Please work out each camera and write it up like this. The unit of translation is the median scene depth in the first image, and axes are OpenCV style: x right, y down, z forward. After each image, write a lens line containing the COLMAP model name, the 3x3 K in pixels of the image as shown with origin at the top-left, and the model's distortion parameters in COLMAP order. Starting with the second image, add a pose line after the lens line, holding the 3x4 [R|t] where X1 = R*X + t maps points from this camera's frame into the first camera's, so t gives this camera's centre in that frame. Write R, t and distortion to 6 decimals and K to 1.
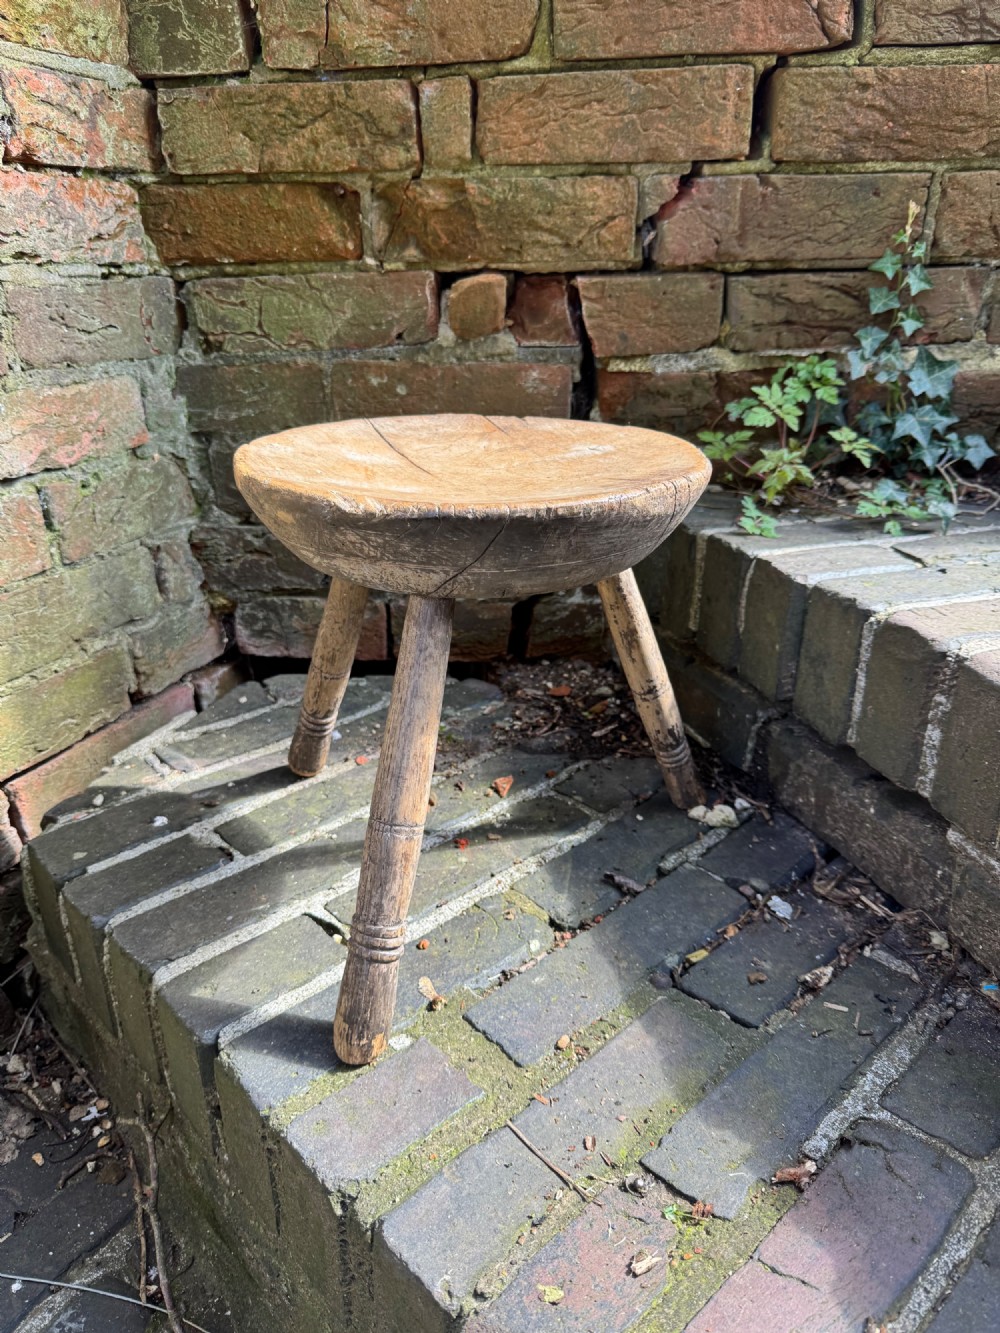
lens RADIAL K [[967.9, 0, 497.0], [0, 967.9, 670.2], [0, 0, 1]] dist [-0.007951, -0.008167]
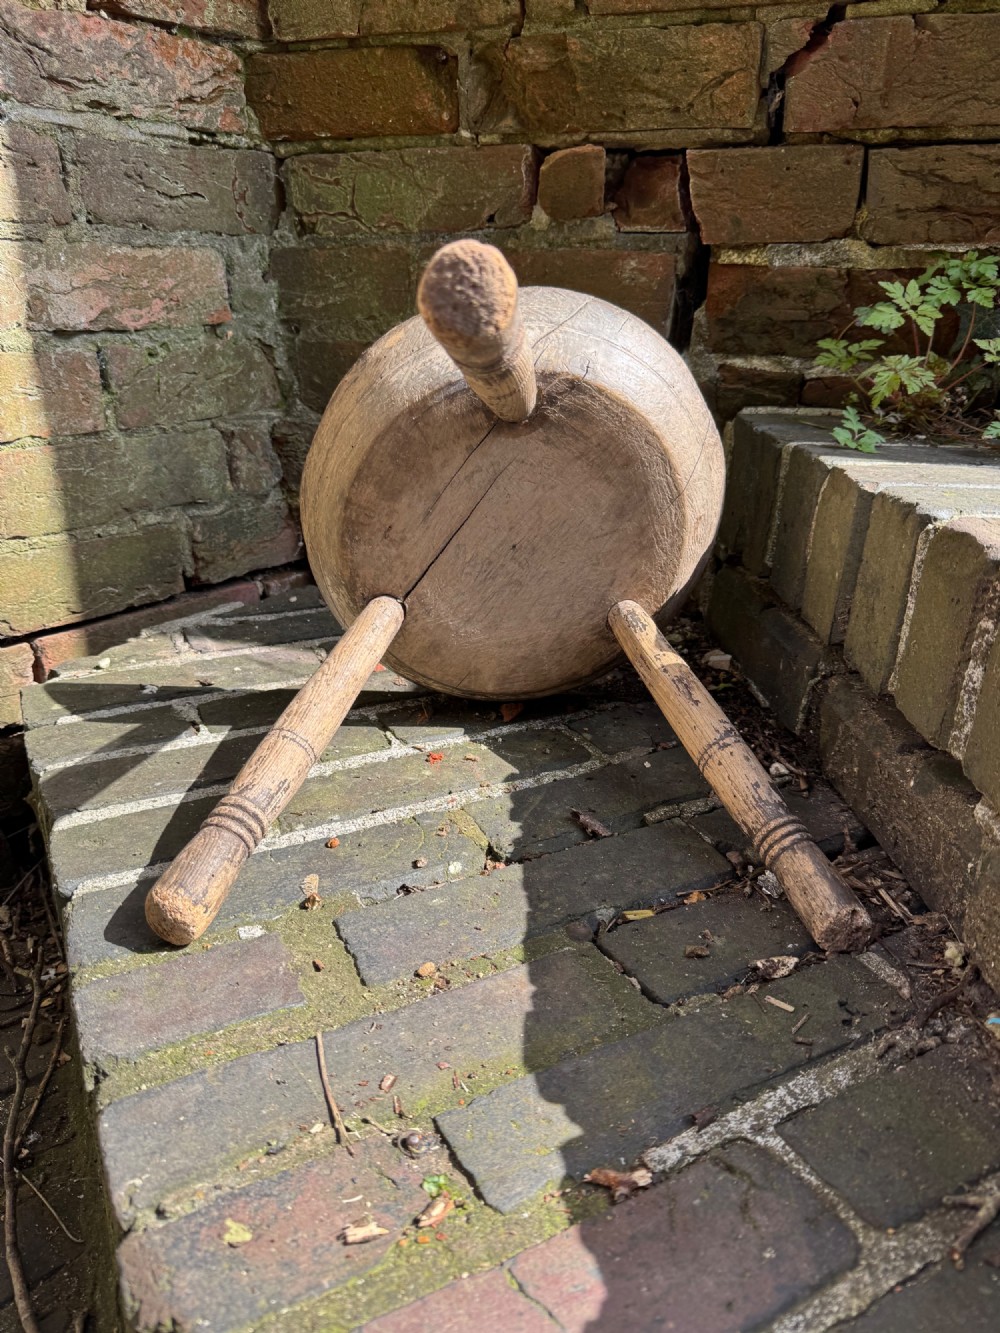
lens RADIAL K [[964.2, 0, 495.7], [0, 964.2, 672.4], [0, 0, 1]] dist [-0.008351, -0.004581]
pose [[0.961454, 0.132925, -0.240701, 0.196946], [-0.134704, 0.990844, 0.009124, 0.077551], [0.239710, 0.023651, 0.970556, 0.138200]]
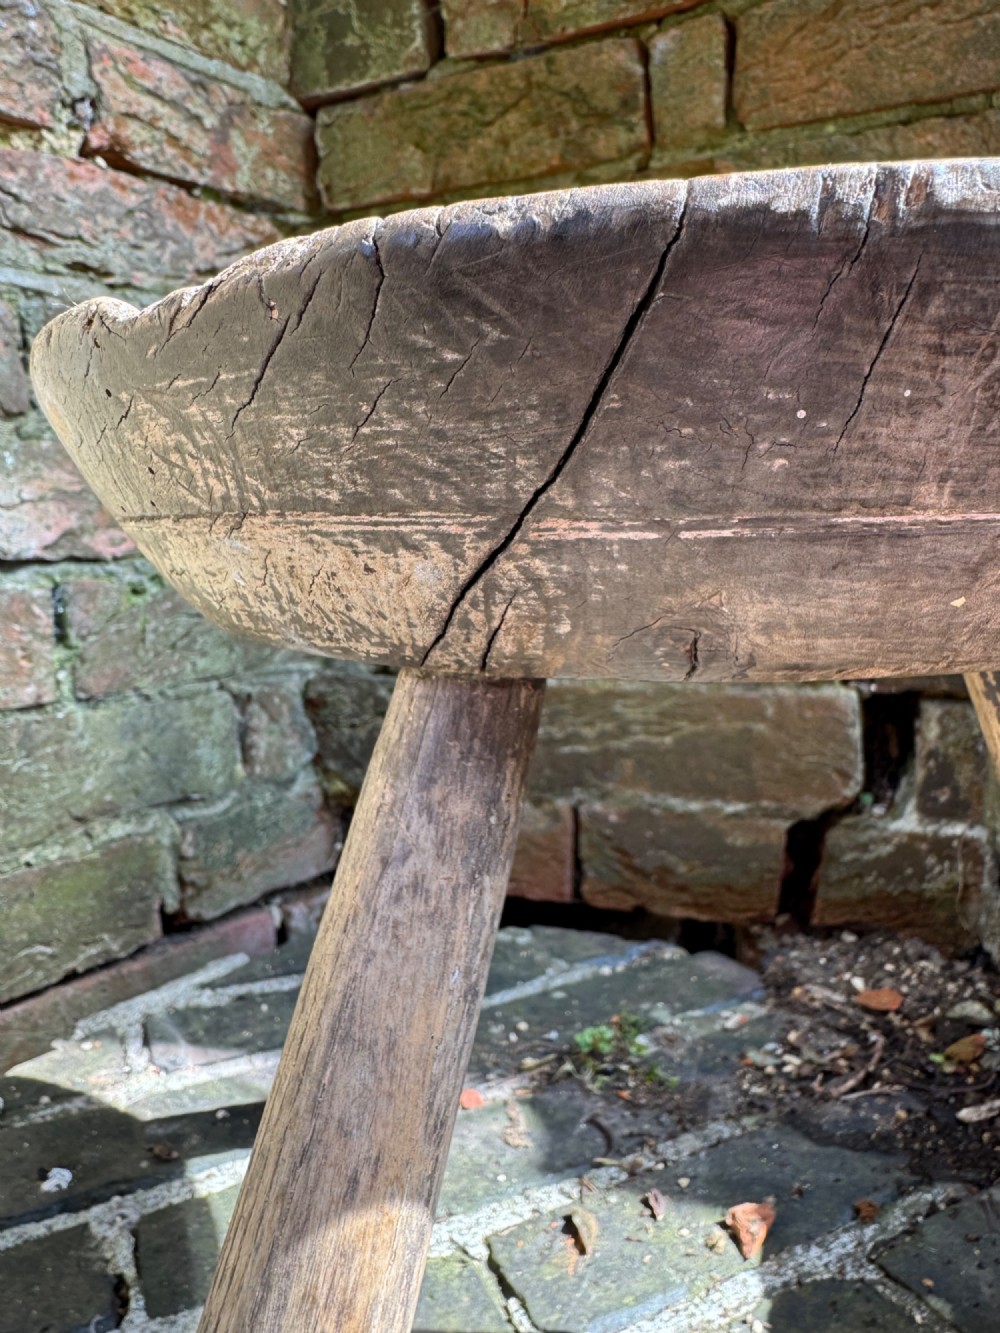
lens RADIAL K [[950.3, 0, 498.6], [0, 950.3, 592.2], [0, 0, 1]] dist [-0.003138, 0.001534]
pose [[0.955719, 0.010722, -0.294087, 0.020059], [-0.105438, 0.945467, -0.308180, -0.008368], [0.274745, 0.325541, 0.904731, 0.467963]]
